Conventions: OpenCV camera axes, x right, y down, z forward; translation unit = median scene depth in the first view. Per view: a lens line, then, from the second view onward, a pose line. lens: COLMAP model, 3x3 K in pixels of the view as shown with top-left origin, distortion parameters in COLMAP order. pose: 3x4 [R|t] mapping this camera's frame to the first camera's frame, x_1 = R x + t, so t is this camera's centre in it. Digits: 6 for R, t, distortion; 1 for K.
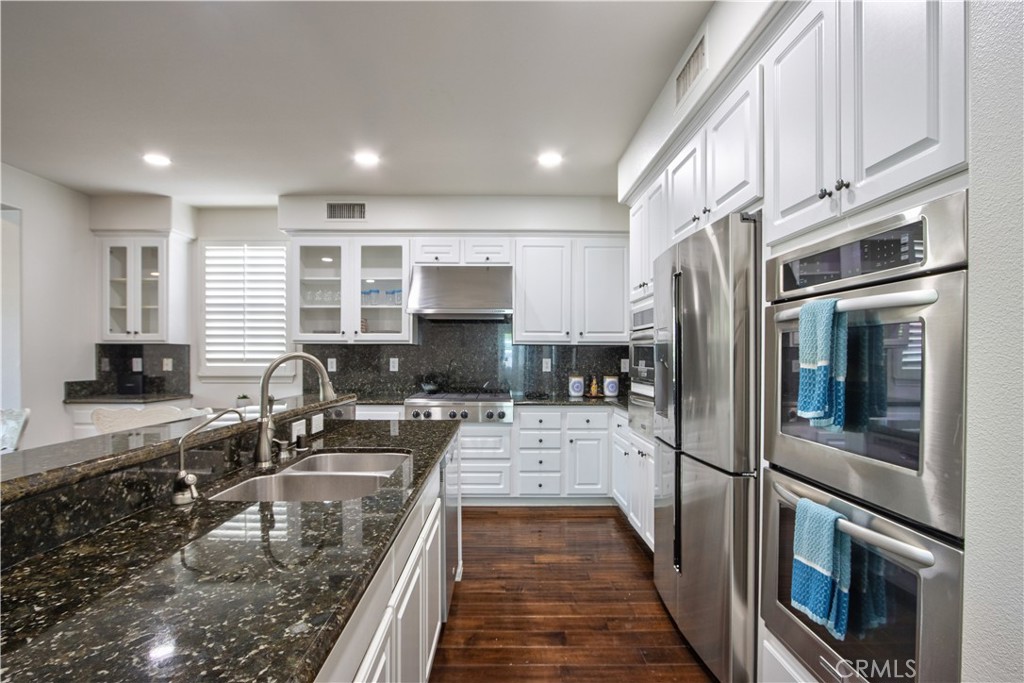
lens RADIAL K [[485.5, 0, 506.5], [0, 485.5, 358.2], [0, 0, 1]] dist [-0.021218, 0.000009]
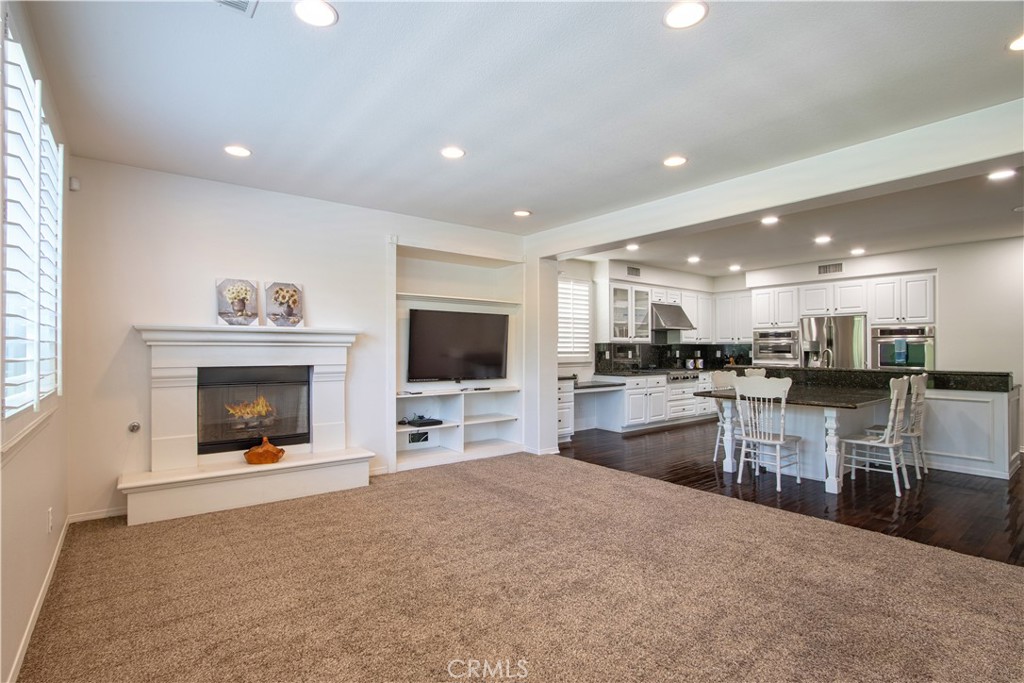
lens RADIAL K [[485.1, 0, 499.6], [0, 485.1, 344.6], [0, 0, 1]] dist [-0.021609, -0.000068]
pose [[0.801313, 0.002559, 0.598240, -1.832526], [0.004773, 0.999932, -0.010670, -0.007179], [-0.598227, 0.011406, 0.801246, -0.176894]]
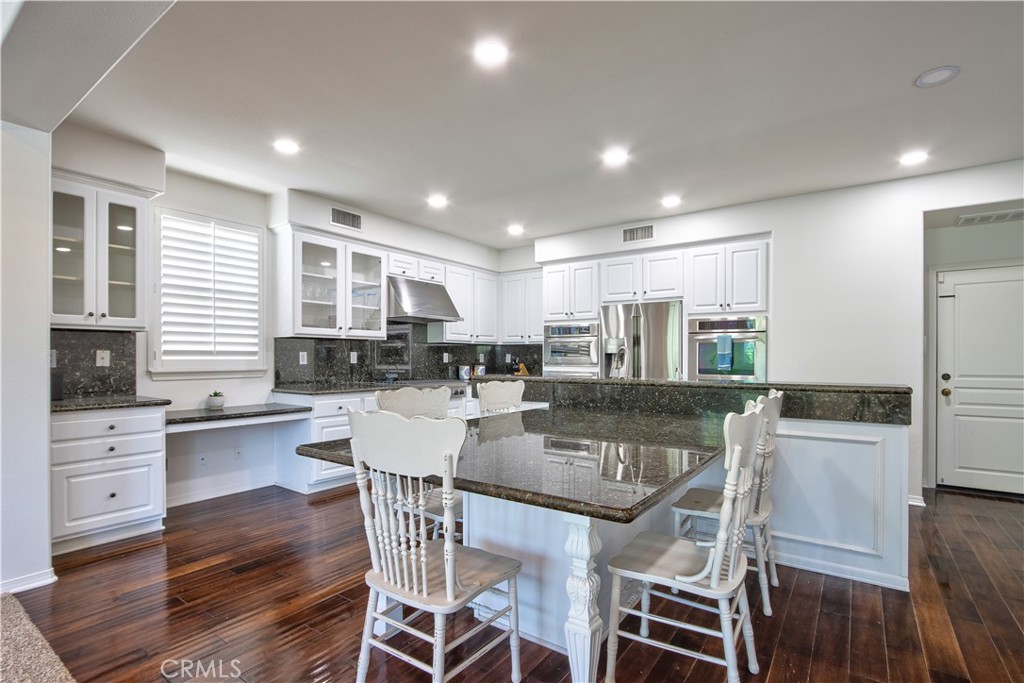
lens RADIAL K [[485.5, 0, 506.5], [0, 485.5, 358.2], [0, 0, 1]] dist [-0.021218, 0.000009]
pose [[0.592672, -0.002895, 0.805438, -0.995496], [0.002321, 0.999996, 0.001886, 0.014118], [-0.805440, 0.000751, 0.592677, 0.045763]]
